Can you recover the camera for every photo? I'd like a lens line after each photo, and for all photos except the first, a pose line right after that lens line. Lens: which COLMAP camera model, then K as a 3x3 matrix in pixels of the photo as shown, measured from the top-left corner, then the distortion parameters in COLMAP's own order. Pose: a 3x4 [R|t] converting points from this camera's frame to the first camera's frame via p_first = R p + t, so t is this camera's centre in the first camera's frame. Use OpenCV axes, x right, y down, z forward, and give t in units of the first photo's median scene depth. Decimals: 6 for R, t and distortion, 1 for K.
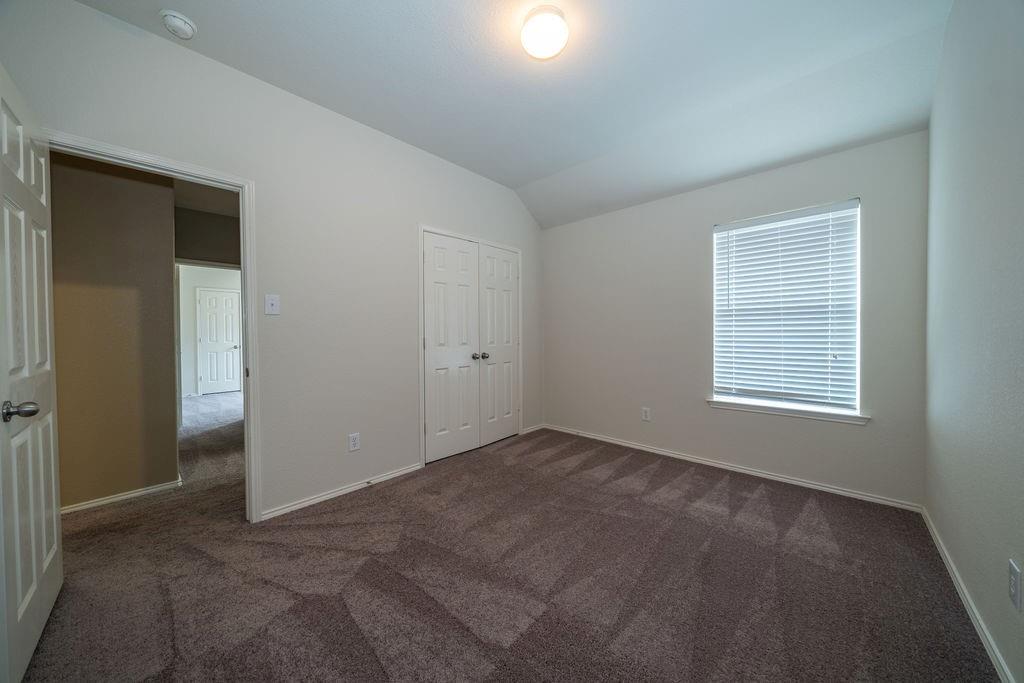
lens RADIAL K [[348.5, 0, 512.7], [0, 348.5, 334.7], [0, 0, 1]] dist [-0.001229, -0.000086]
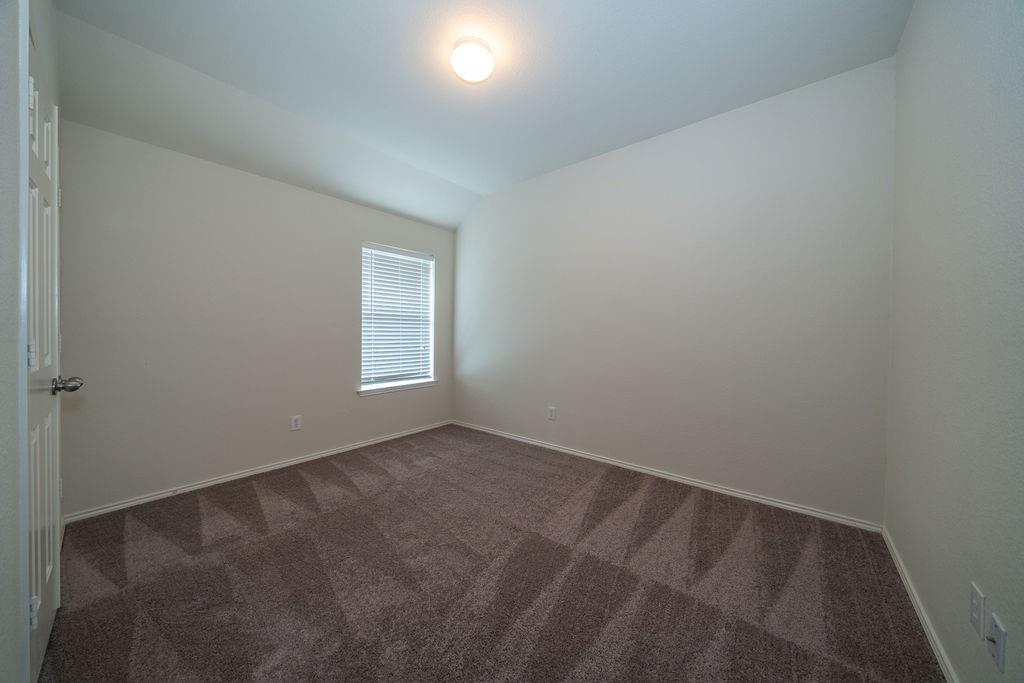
lens RADIAL K [[348.5, 0, 509.3], [0, 348.5, 336.9], [0, 0, 1]] dist [-0.001229, -0.000086]
pose [[-0.050847, -0.009029, 0.998666, -0.660564], [-0.001492, 0.999959, 0.008964, -0.002817], [-0.998705, -0.001035, -0.050858, 0.609772]]
